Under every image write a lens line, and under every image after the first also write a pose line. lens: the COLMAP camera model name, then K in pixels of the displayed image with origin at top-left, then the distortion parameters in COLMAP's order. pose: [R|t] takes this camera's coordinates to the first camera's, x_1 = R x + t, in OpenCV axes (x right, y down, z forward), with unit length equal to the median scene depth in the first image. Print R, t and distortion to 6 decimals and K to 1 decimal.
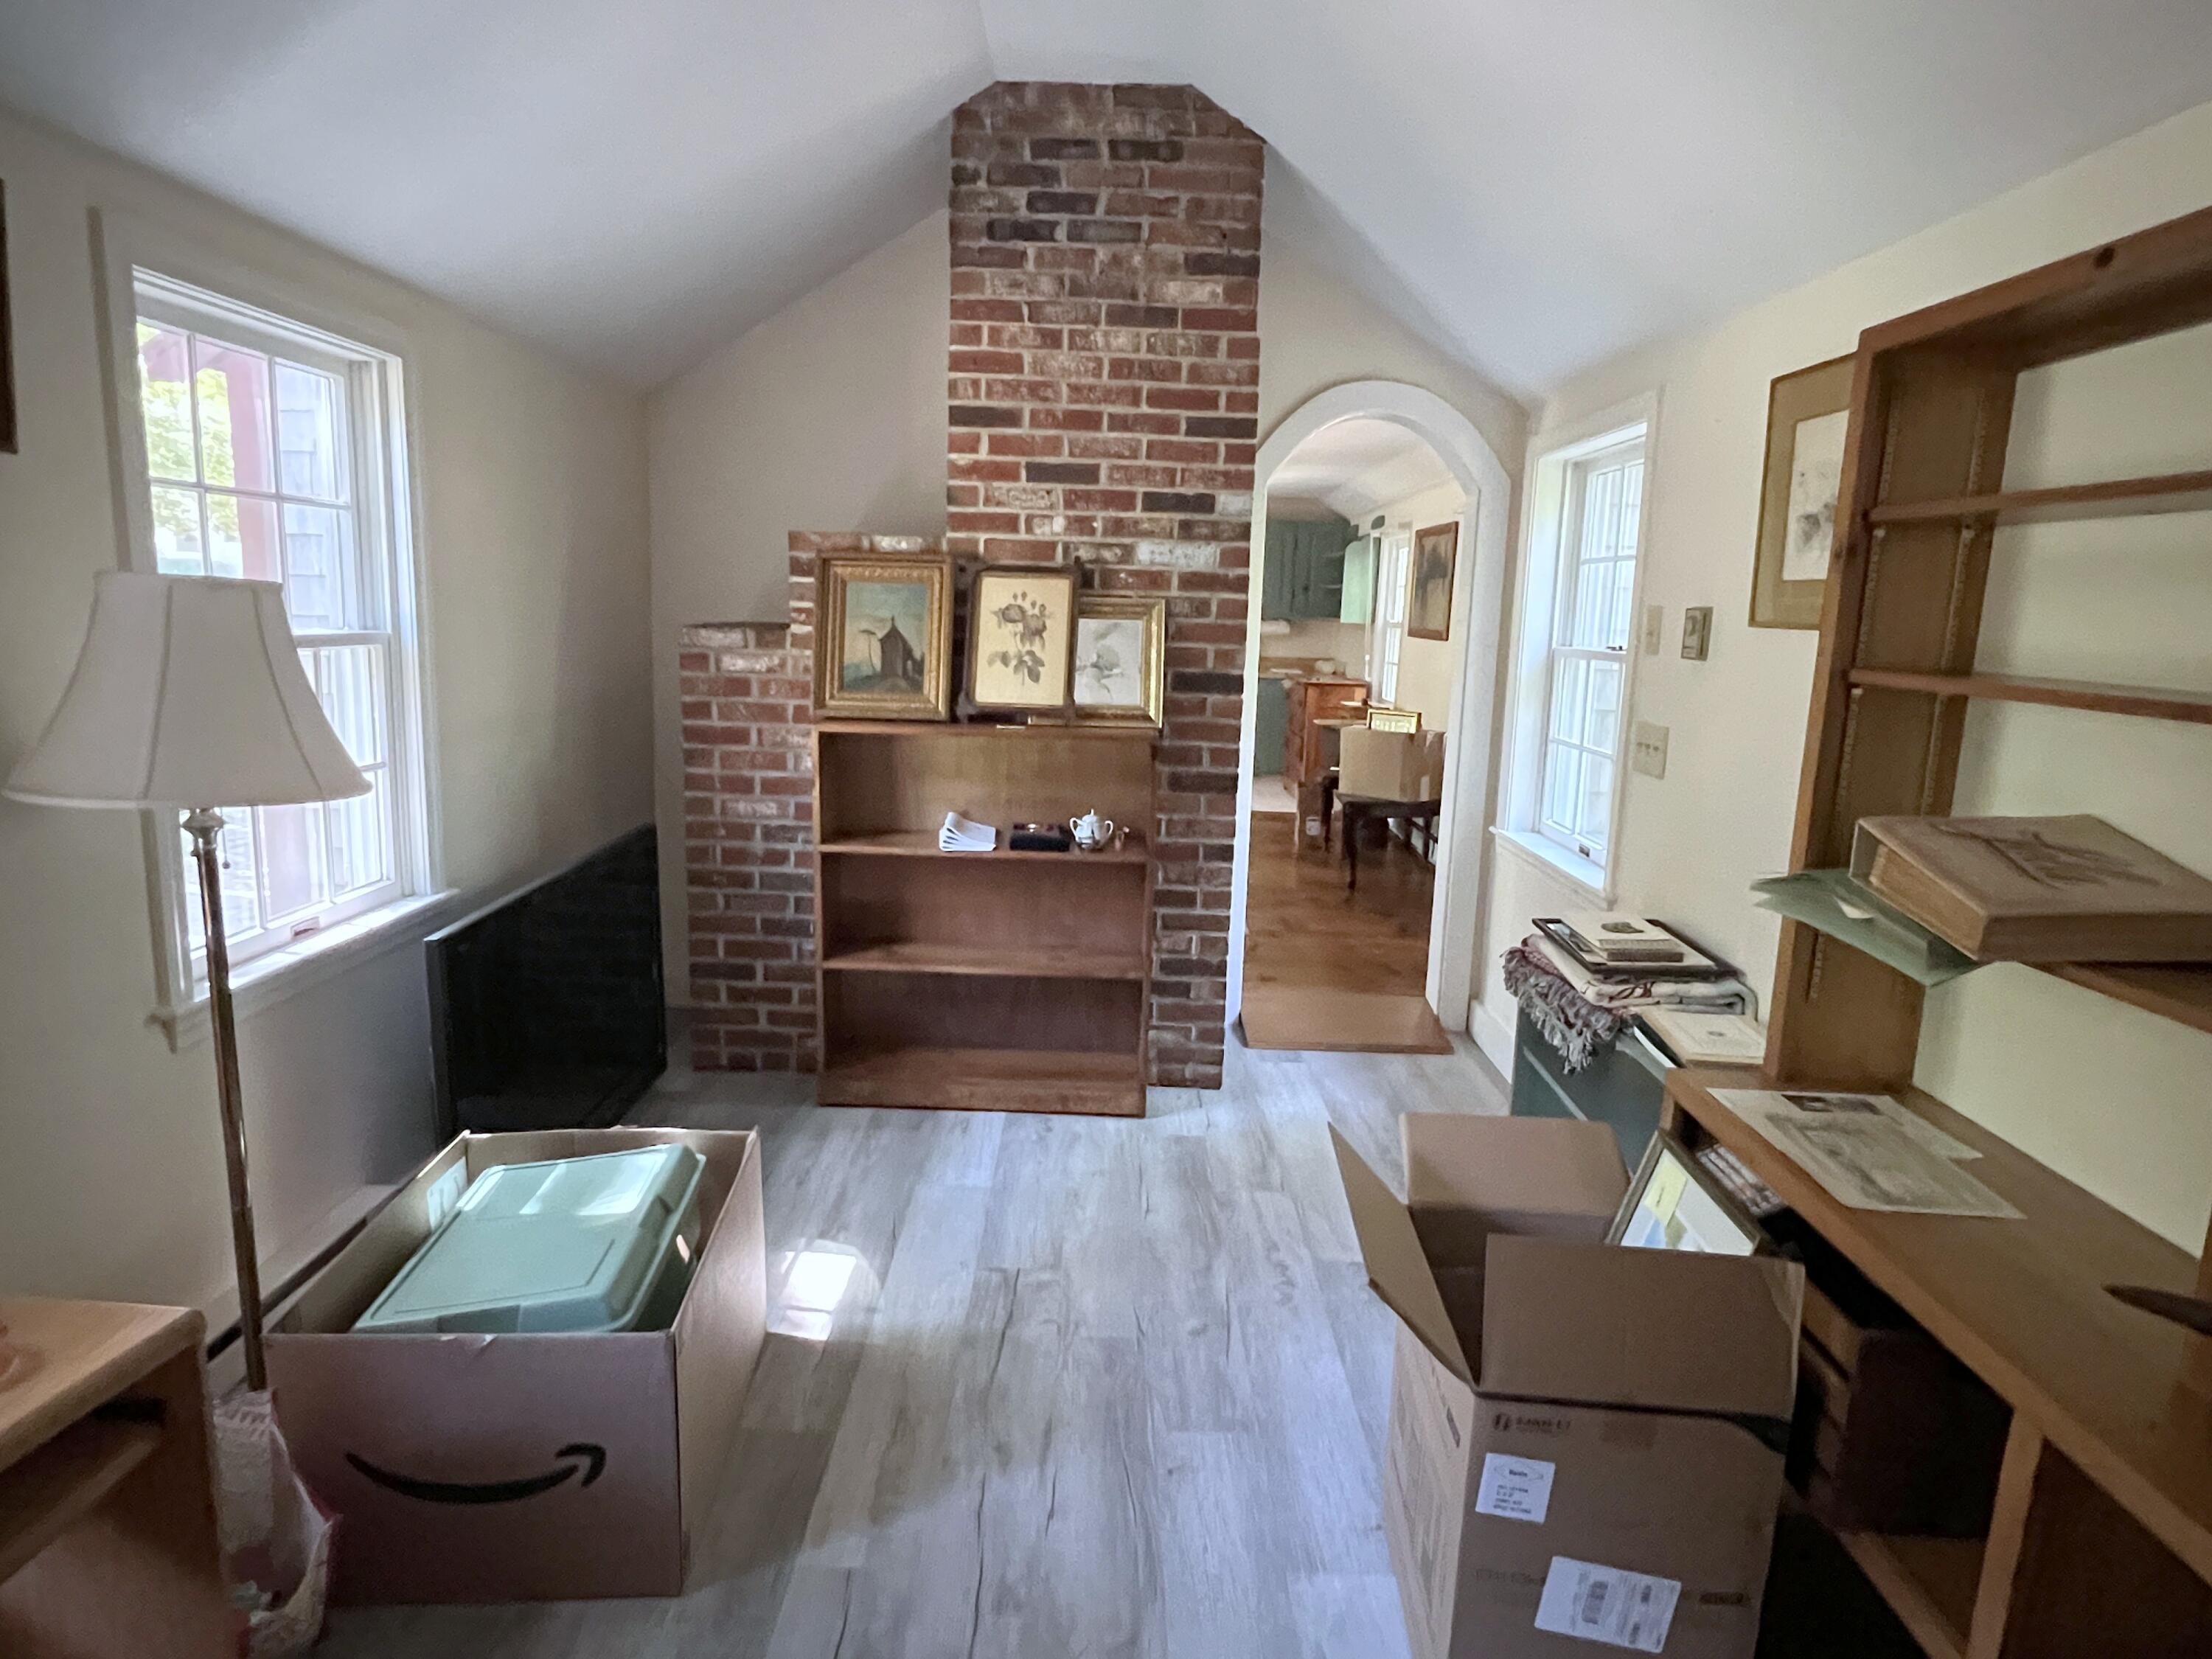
lens RADIAL K [[1277.0, 0, 1106.0], [0, 1277.0, 829.5], [0, 0, 1]] dist [-0.000750, -0.000752]
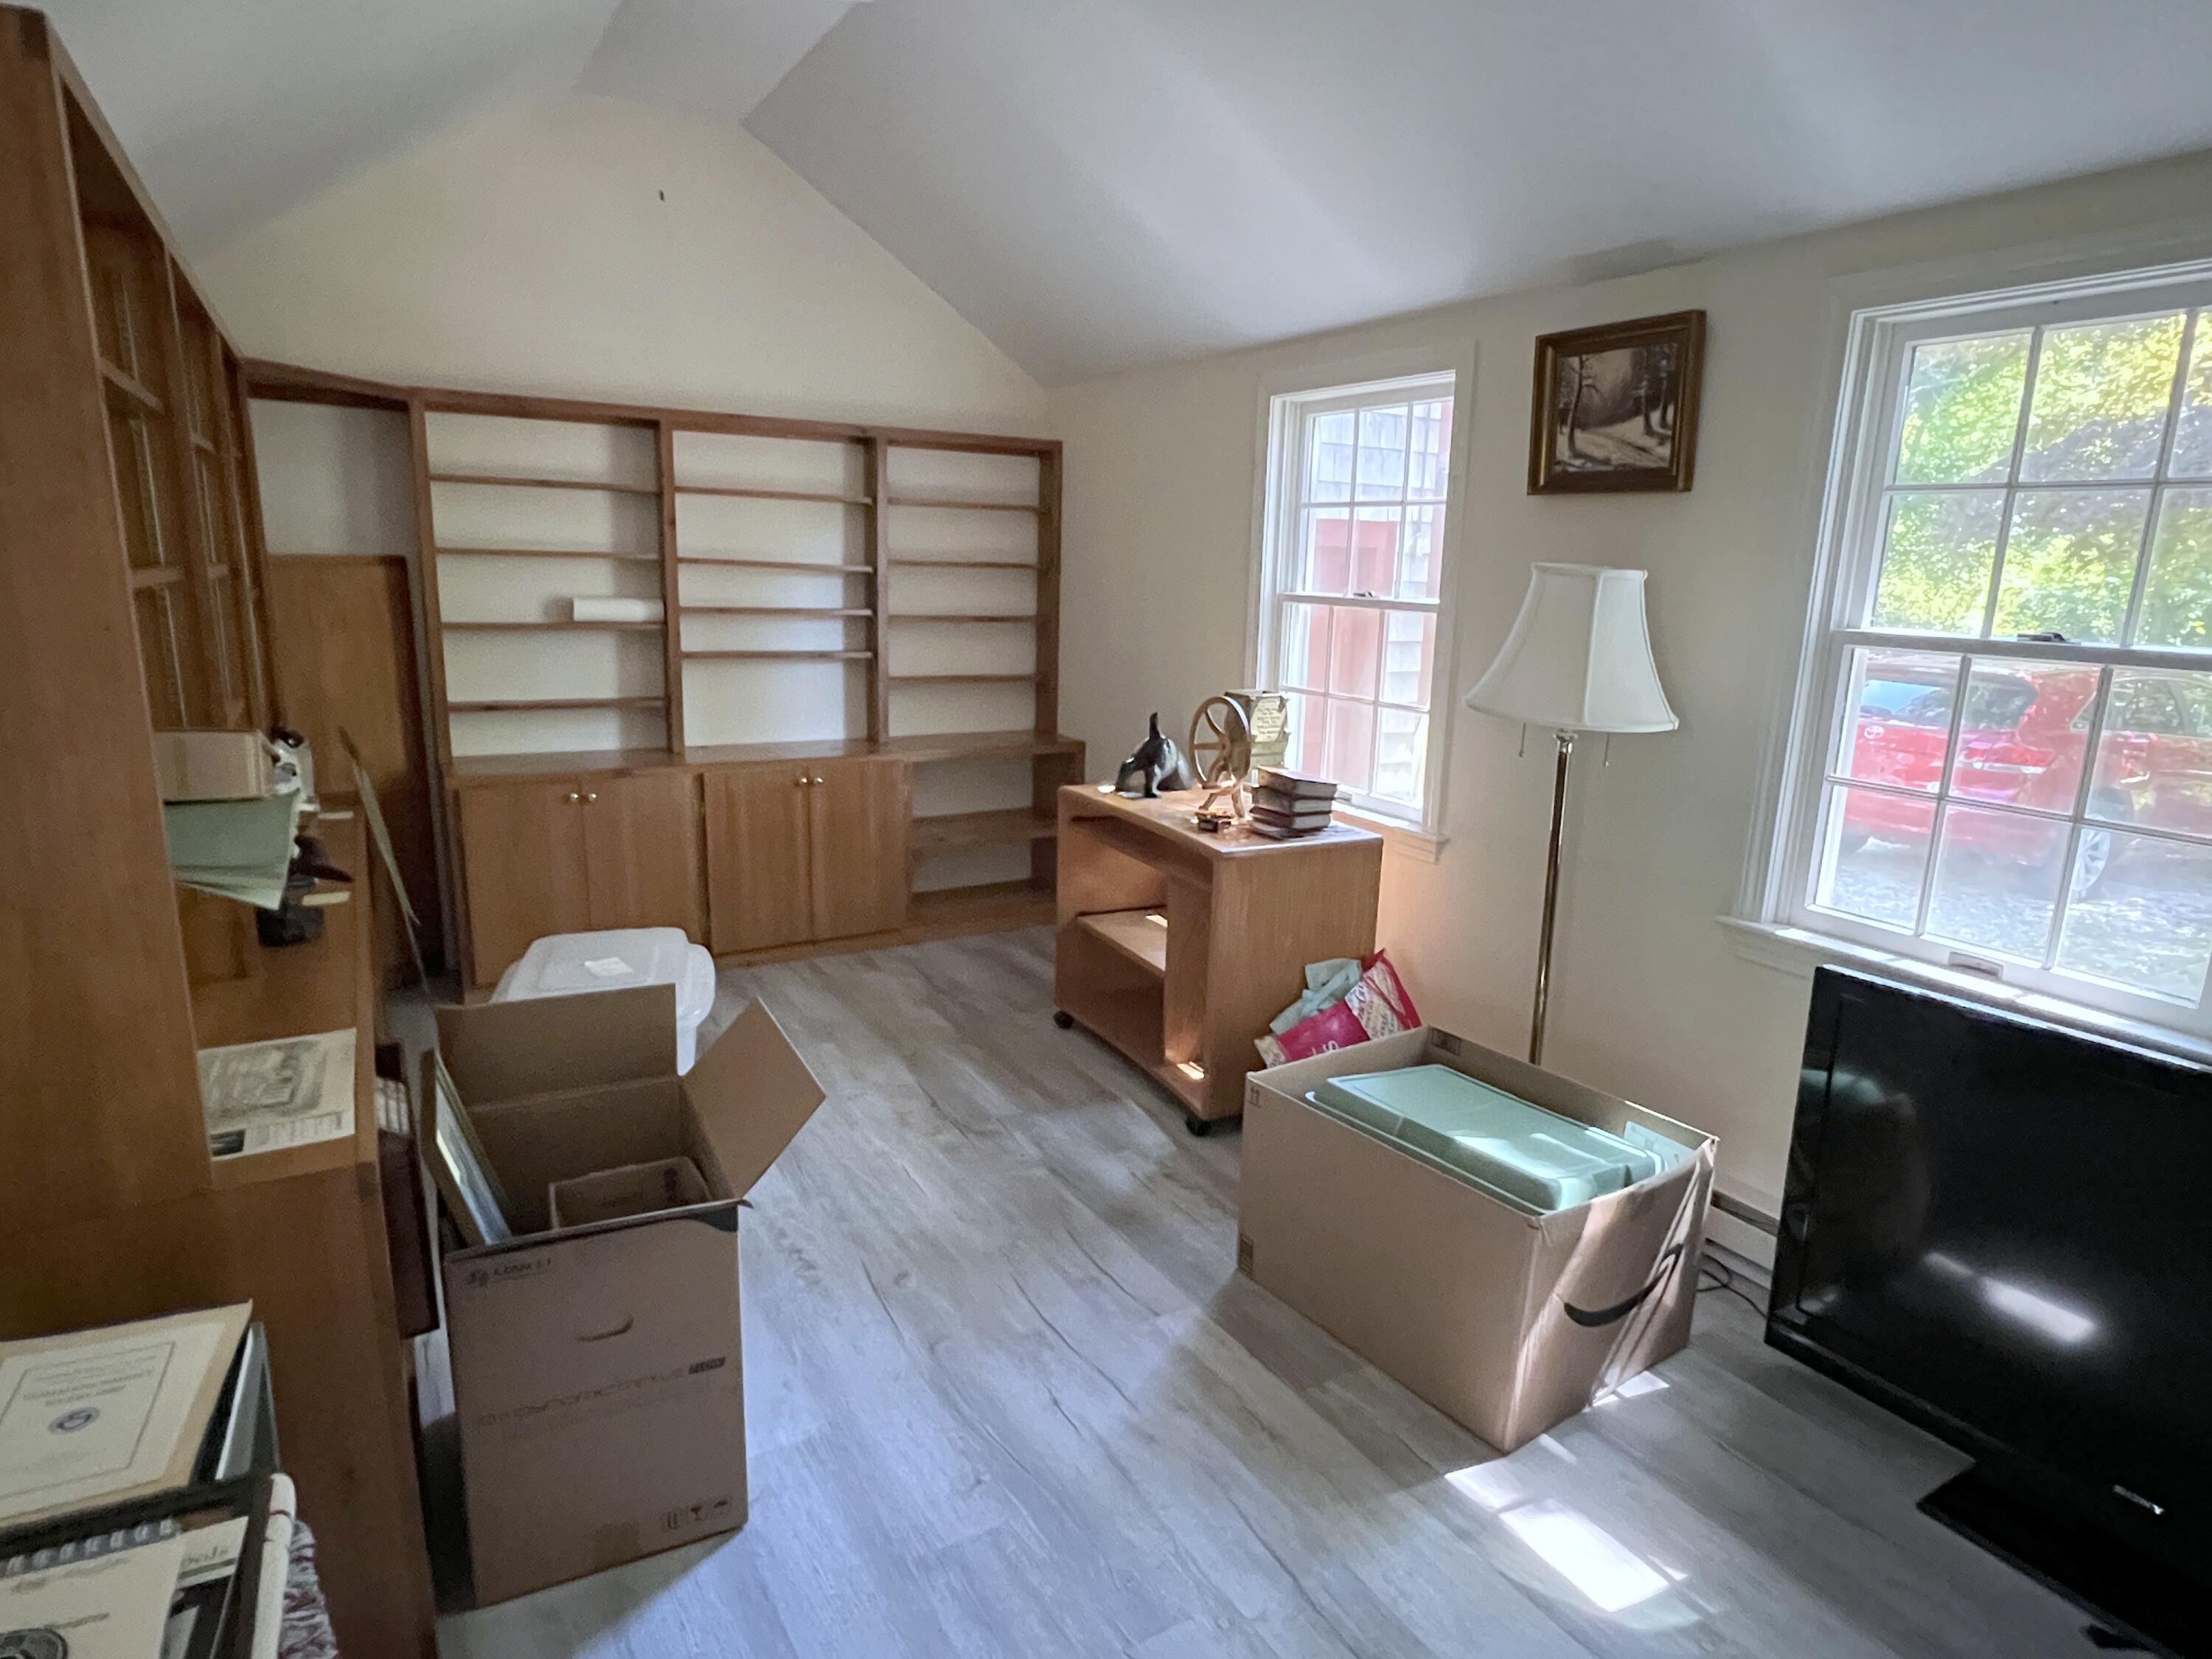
lens RADIAL K [[1277.0, 0, 1106.0], [0, 1277.0, 829.5], [0, 0, 1]] dist [-0.000750, -0.000752]
pose [[-0.856475, 0.056379, -0.513101, 0.459671], [-0.146267, 0.926770, 0.345983, -0.299560], [0.495032, 0.371375, -0.785508, 1.740588]]
